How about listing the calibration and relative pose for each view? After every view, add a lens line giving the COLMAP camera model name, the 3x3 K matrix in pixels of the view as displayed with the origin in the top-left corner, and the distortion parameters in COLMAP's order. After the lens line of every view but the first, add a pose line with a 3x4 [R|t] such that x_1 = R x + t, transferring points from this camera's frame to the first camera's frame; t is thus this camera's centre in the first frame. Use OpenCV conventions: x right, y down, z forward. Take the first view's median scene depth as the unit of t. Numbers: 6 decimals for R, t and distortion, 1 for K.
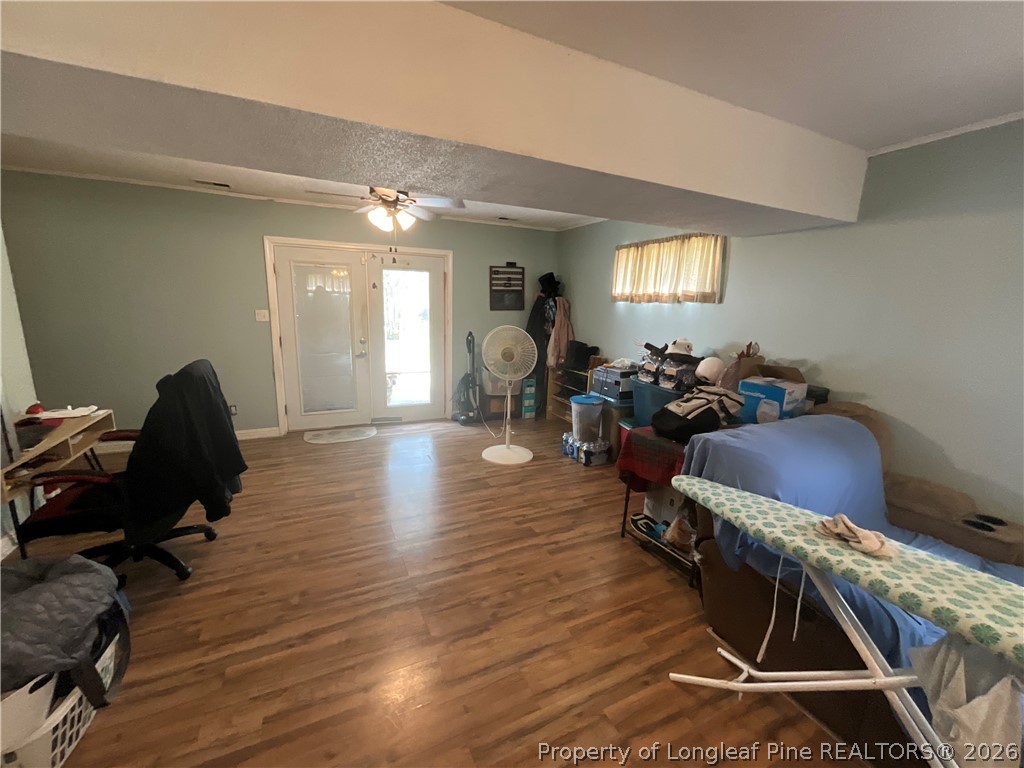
lens RADIAL K [[408.1, 0, 512.7], [0, 408.1, 383.0], [0, 0, 1]] dist [0.000643, 0.000019]
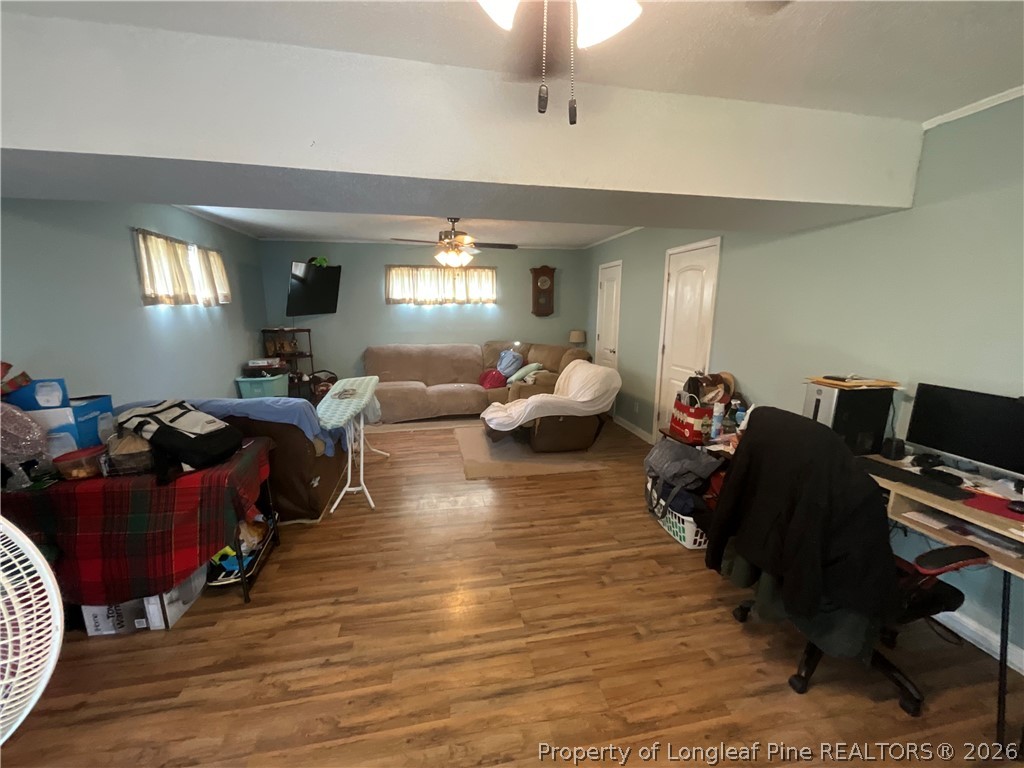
lens RADIAL K [[408.1, 0, 510.8], [0, 408.1, 389.1], [0, 0, 1]] dist [0.000643, 0.000019]
pose [[-0.968969, -0.084512, 0.232286, -0.391040], [0.012814, 0.921299, 0.388644, -0.319569], [-0.246850, 0.379560, -0.891627, 1.486186]]
